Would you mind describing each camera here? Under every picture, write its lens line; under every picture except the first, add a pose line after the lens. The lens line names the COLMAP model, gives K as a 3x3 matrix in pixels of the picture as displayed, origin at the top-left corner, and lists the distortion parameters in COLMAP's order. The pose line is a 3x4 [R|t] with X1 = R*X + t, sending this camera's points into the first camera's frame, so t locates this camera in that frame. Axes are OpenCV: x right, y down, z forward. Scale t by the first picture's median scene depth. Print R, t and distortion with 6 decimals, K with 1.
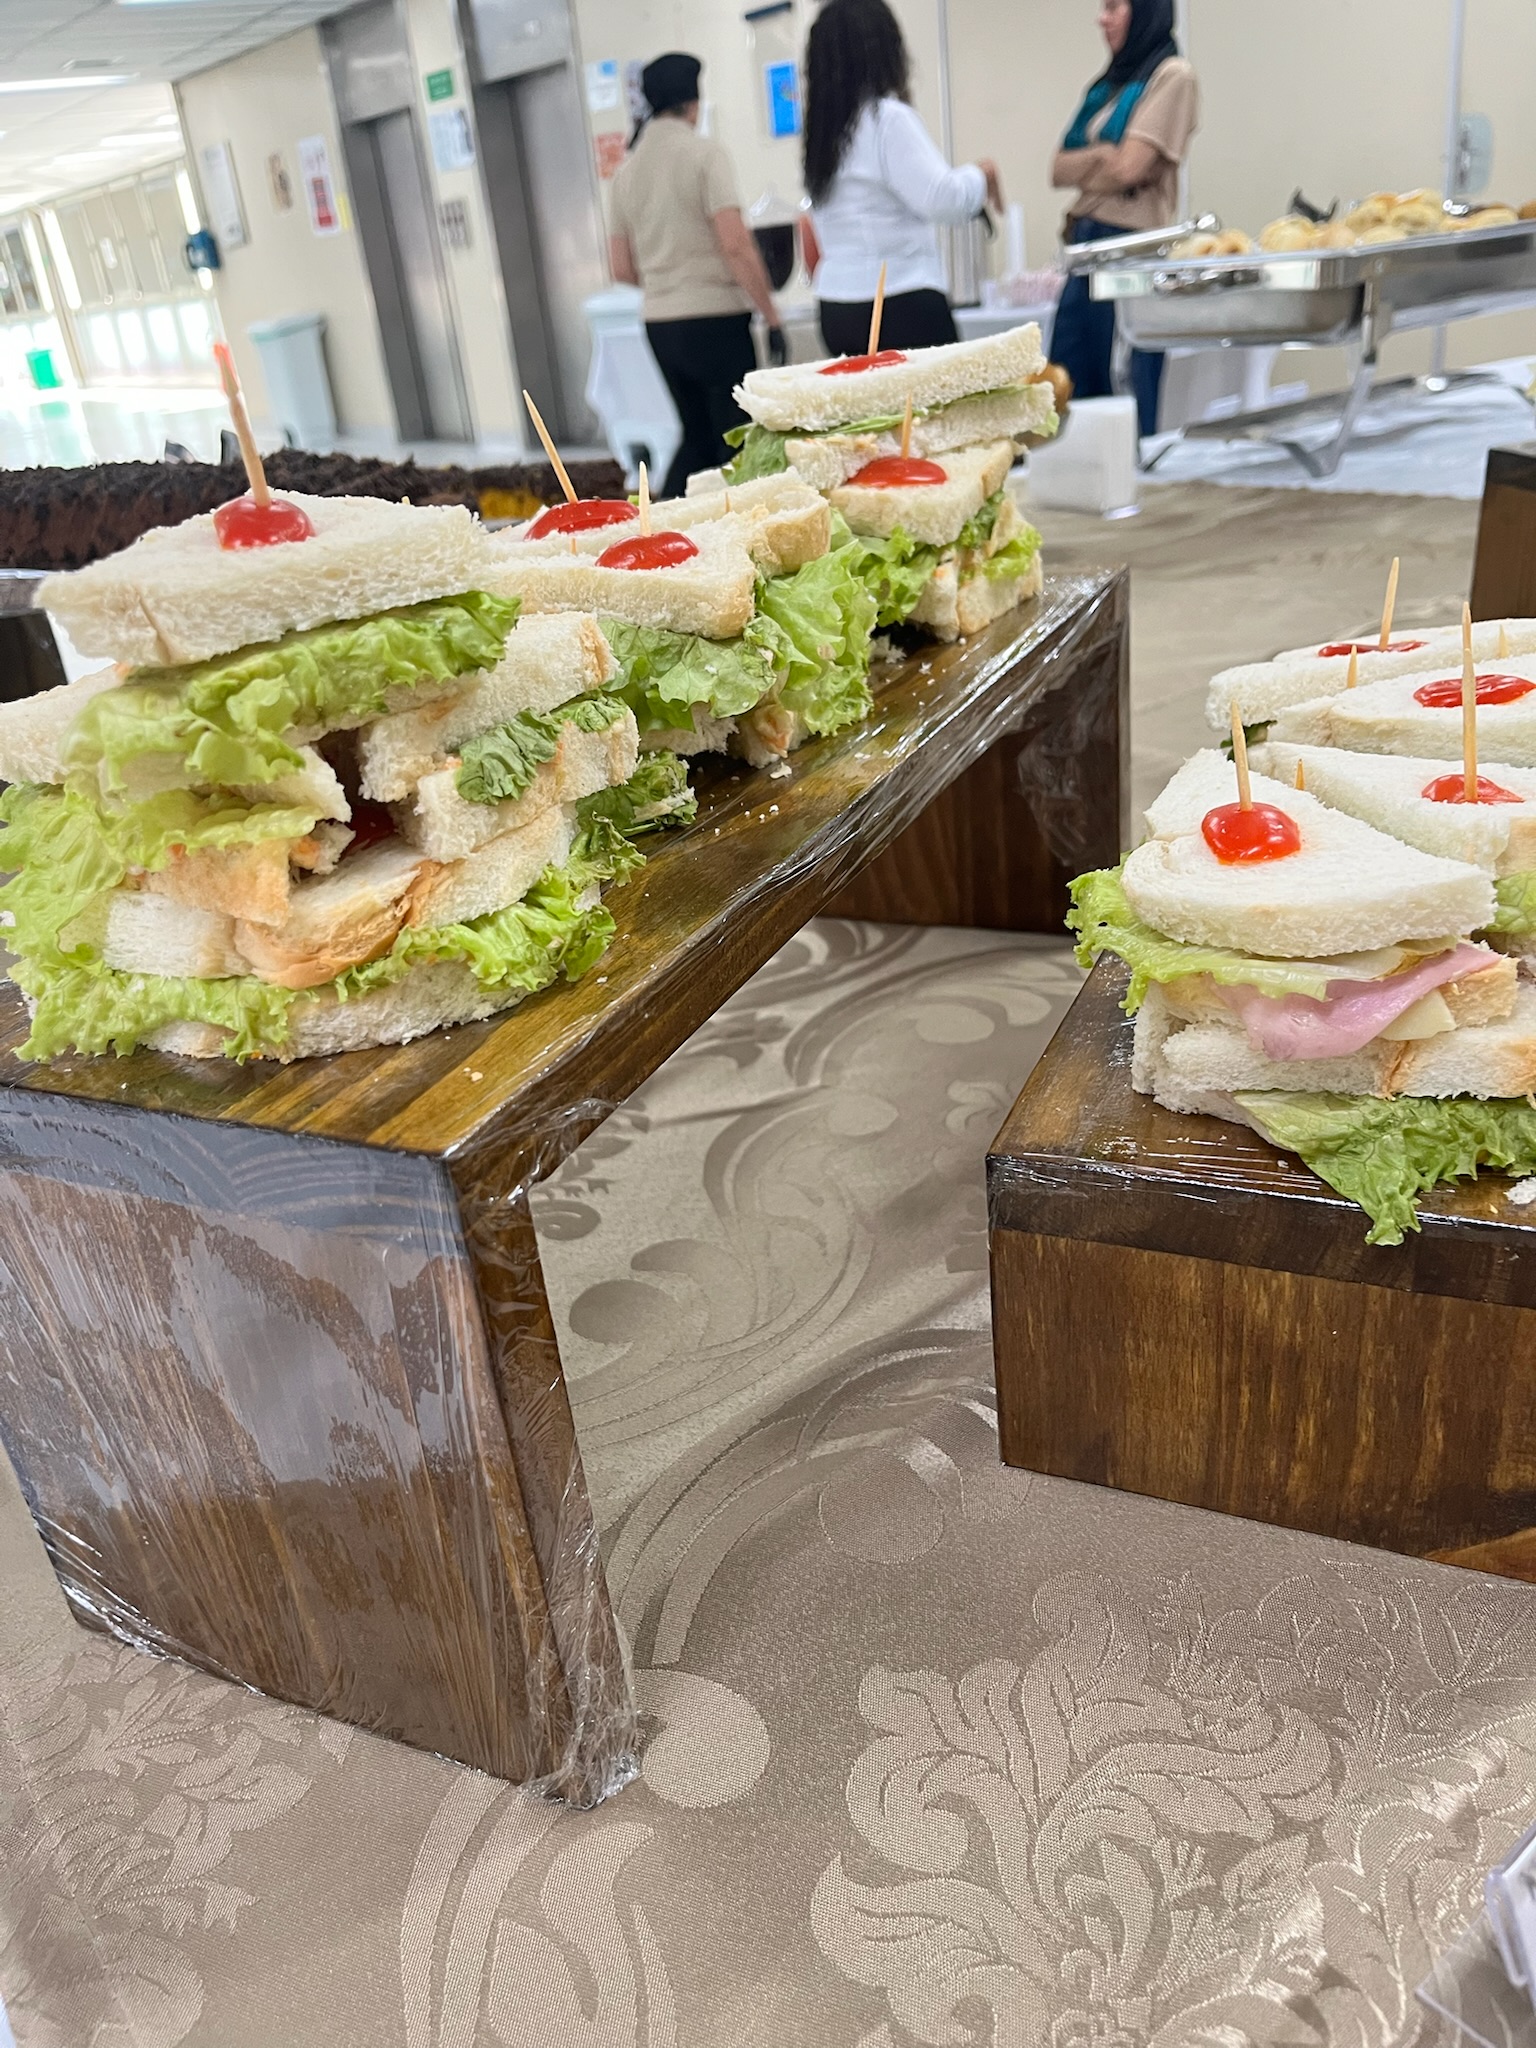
lens RADIAL K [[1574.2, 0, 768.0], [0, 1574.2, 1024.0], [0, 0, 1]] dist [0.064805, -0.095020]
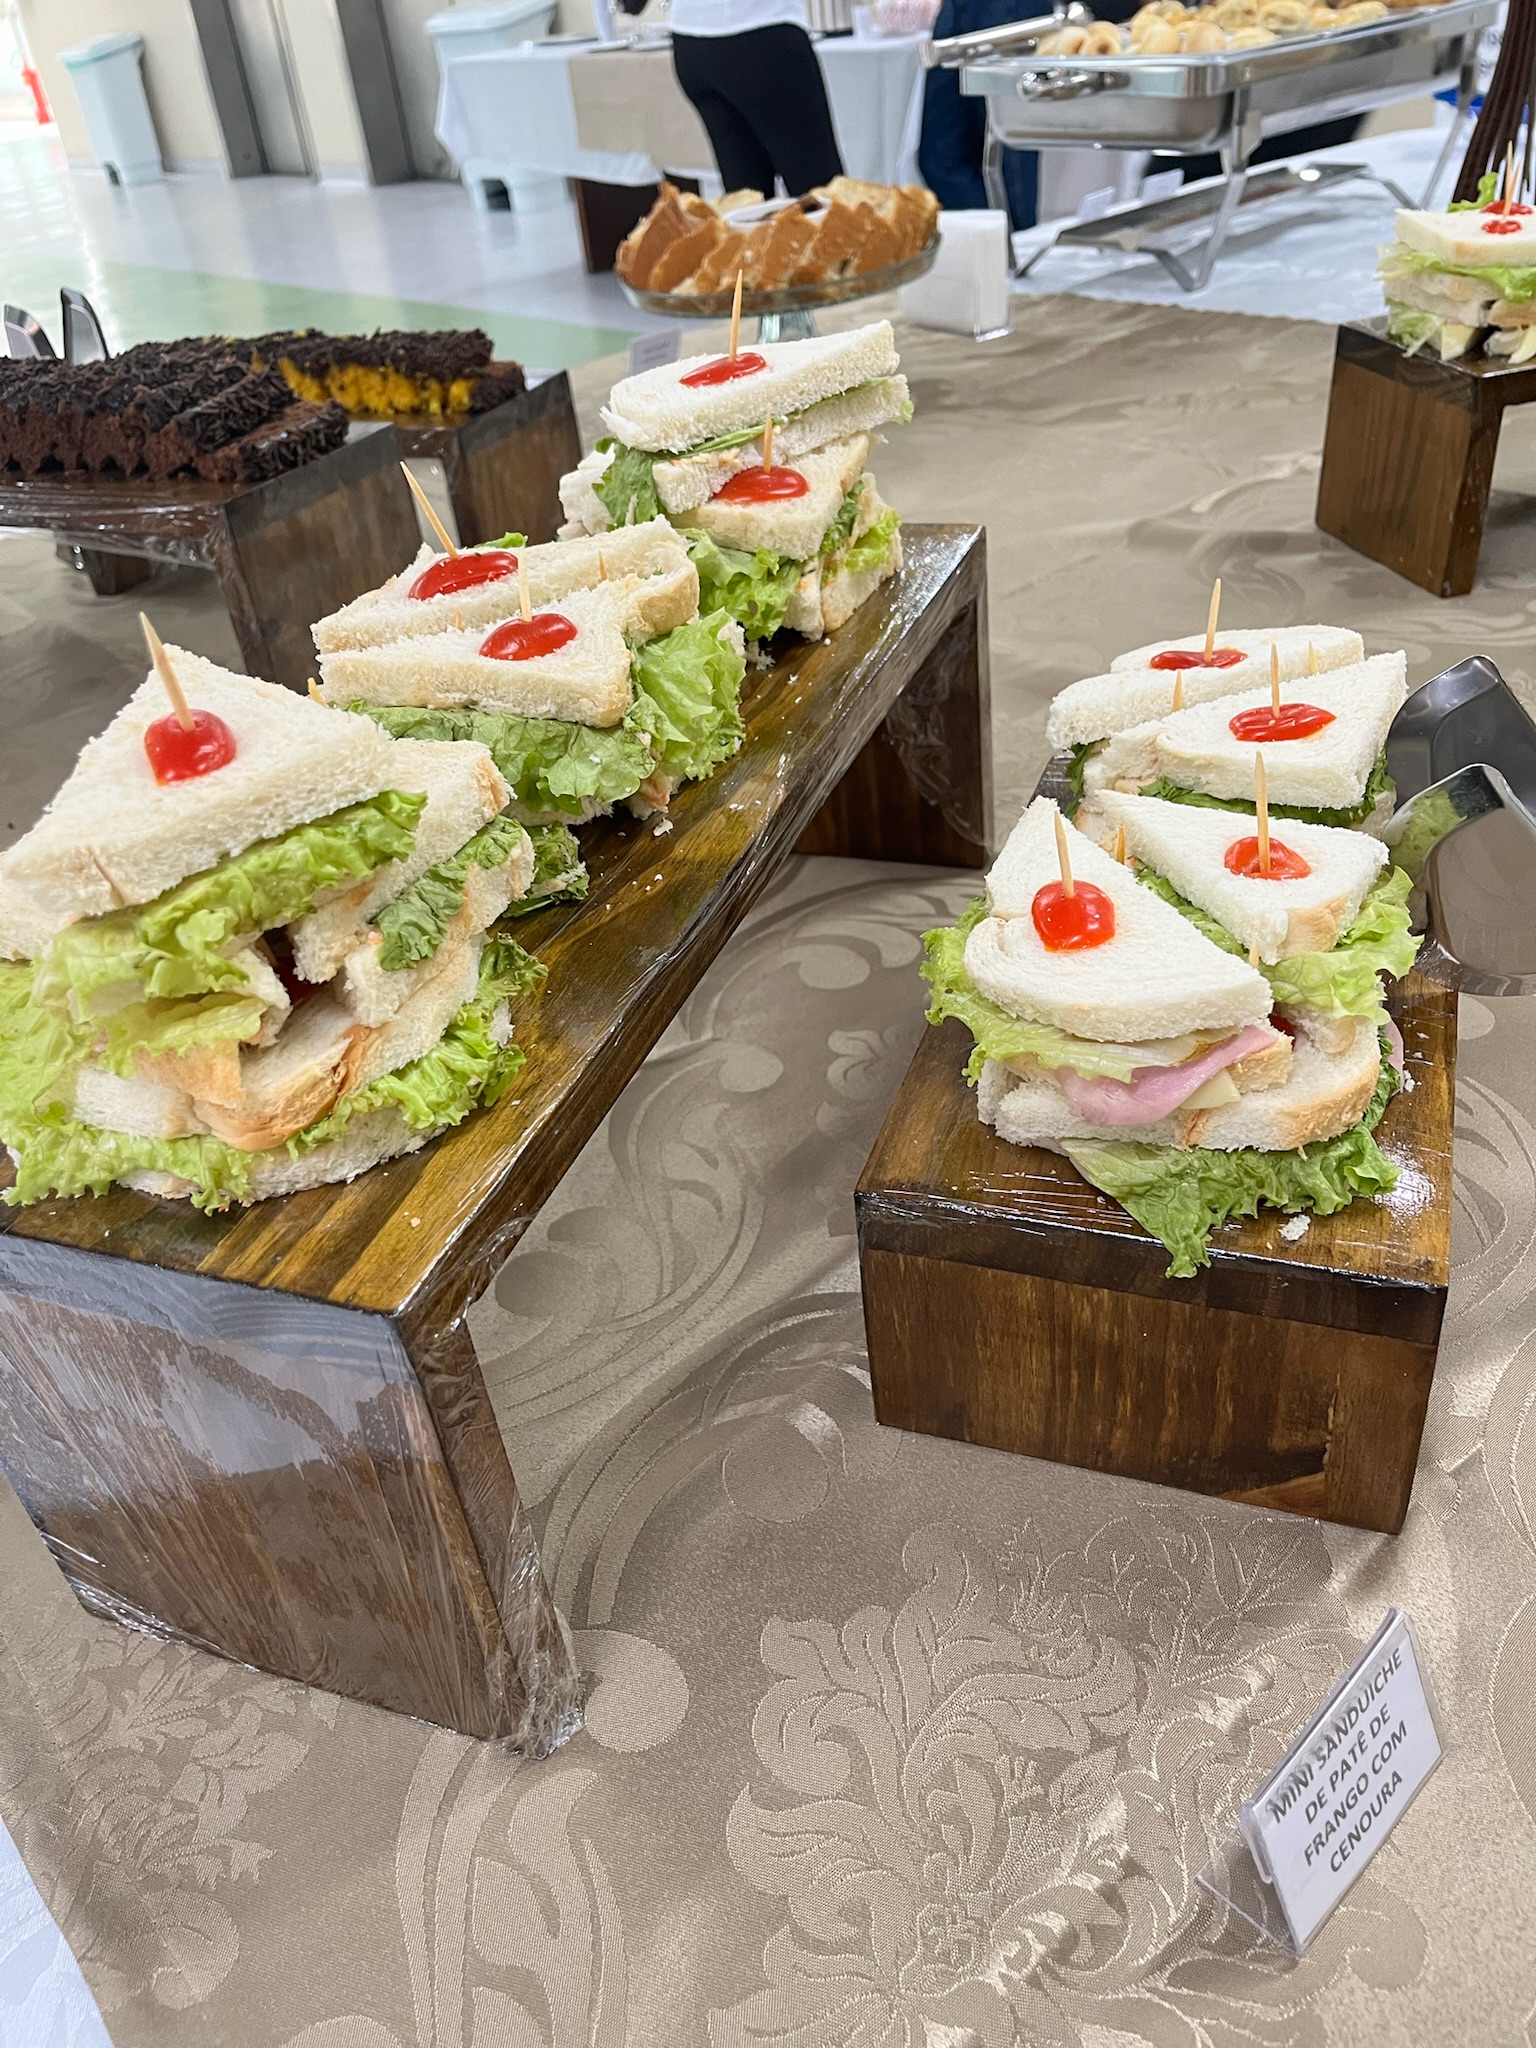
lens RADIAL K [[1541.6, 0, 762.3], [0, 1541.6, 1050.5], [0, 0, 1]] dist [0.066048, -0.089097]
pose [[0.997254, -0.044008, 0.059565, 0.008308], [0.035136, 0.989161, 0.142568, -0.204742], [-0.065194, -0.140083, 0.987991, -0.115854]]
